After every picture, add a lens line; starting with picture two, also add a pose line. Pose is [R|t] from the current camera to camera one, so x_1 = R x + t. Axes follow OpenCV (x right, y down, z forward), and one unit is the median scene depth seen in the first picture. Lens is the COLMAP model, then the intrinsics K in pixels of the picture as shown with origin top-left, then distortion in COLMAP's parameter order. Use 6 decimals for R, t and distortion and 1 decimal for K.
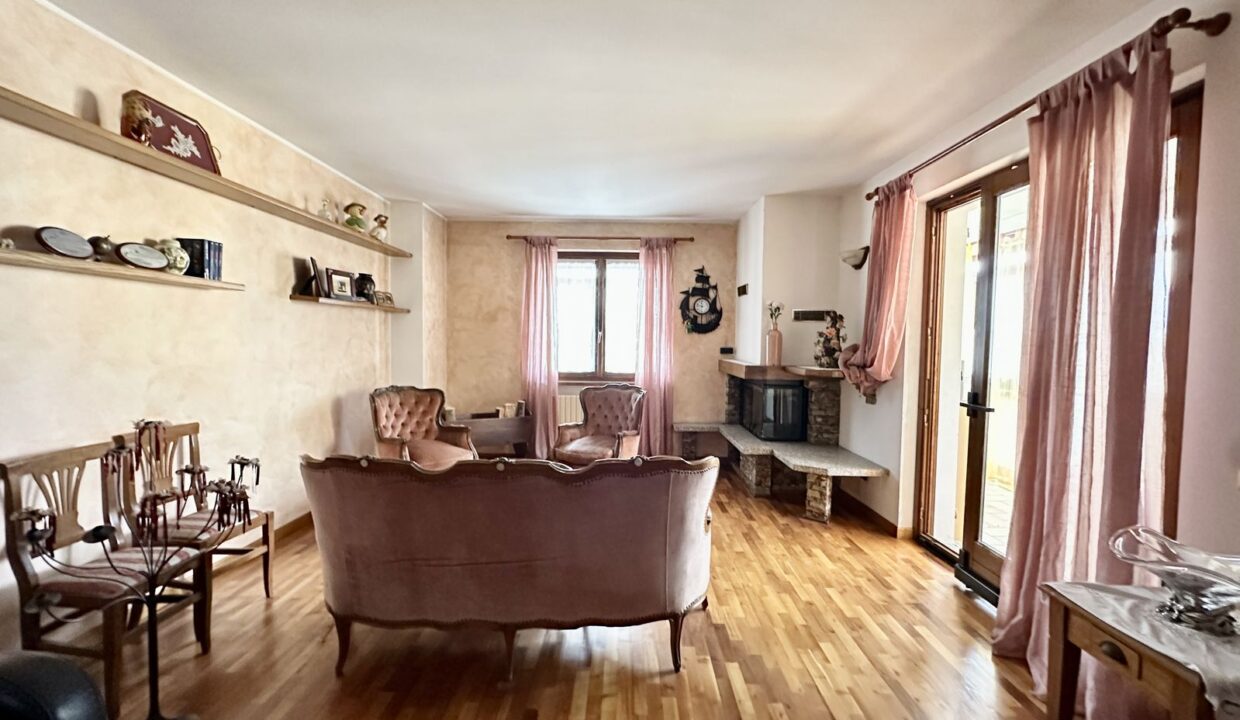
lens RADIAL K [[505.3, 0, 617.4], [0, 505.3, 359.3], [0, 0, 1]] dist [0.001395, -0.000765]
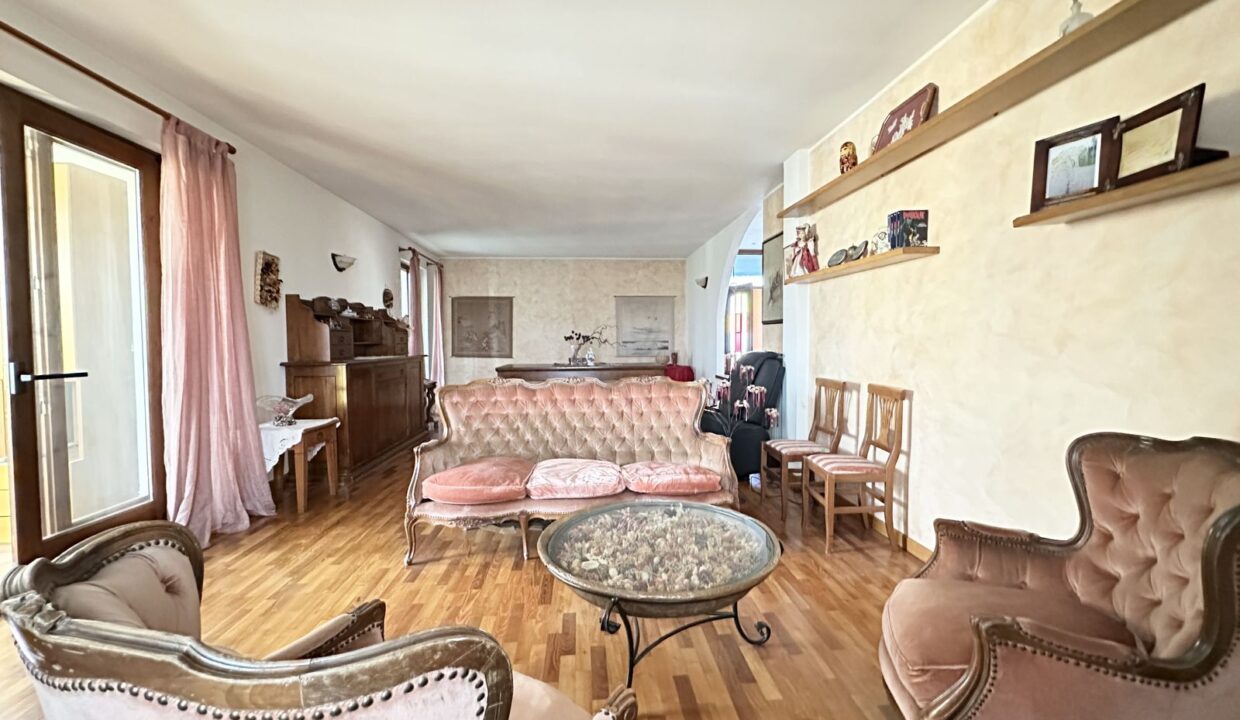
lens RADIAL K [[505.3, 0, 619.6], [0, 505.3, 357.2], [0, 0, 1]] dist [0.001395, -0.000765]
pose [[-0.995681, -0.004881, -0.092715, -0.092572], [-0.011774, 0.997193, 0.073945, -0.007250], [0.092094, 0.074718, -0.992943, 1.185447]]
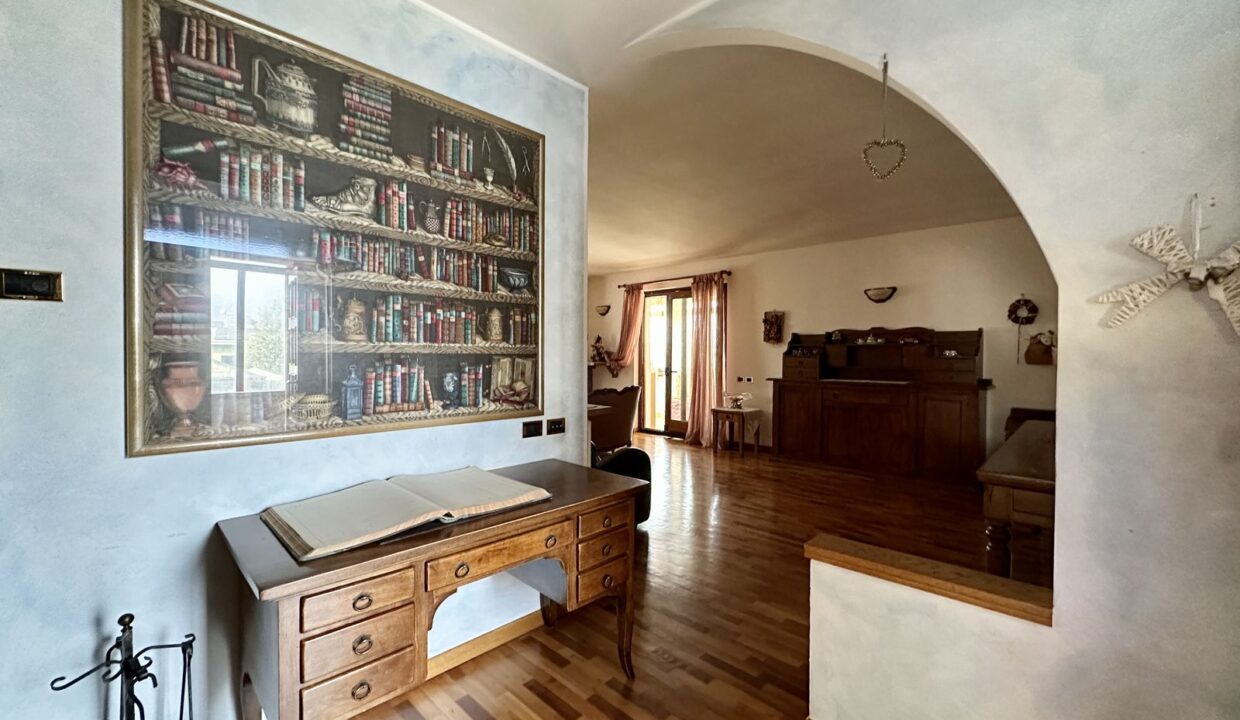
lens RADIAL K [[505.3, 0, 615.7], [0, 505.3, 359.6], [0, 0, 1]] dist [0.001395, -0.000765]
pose [[0.684812, -0.014184, 0.728581, -0.985688], [0.030605, 0.999488, -0.009309, 0.027830], [-0.728076, 0.028674, 0.684896, -0.457877]]
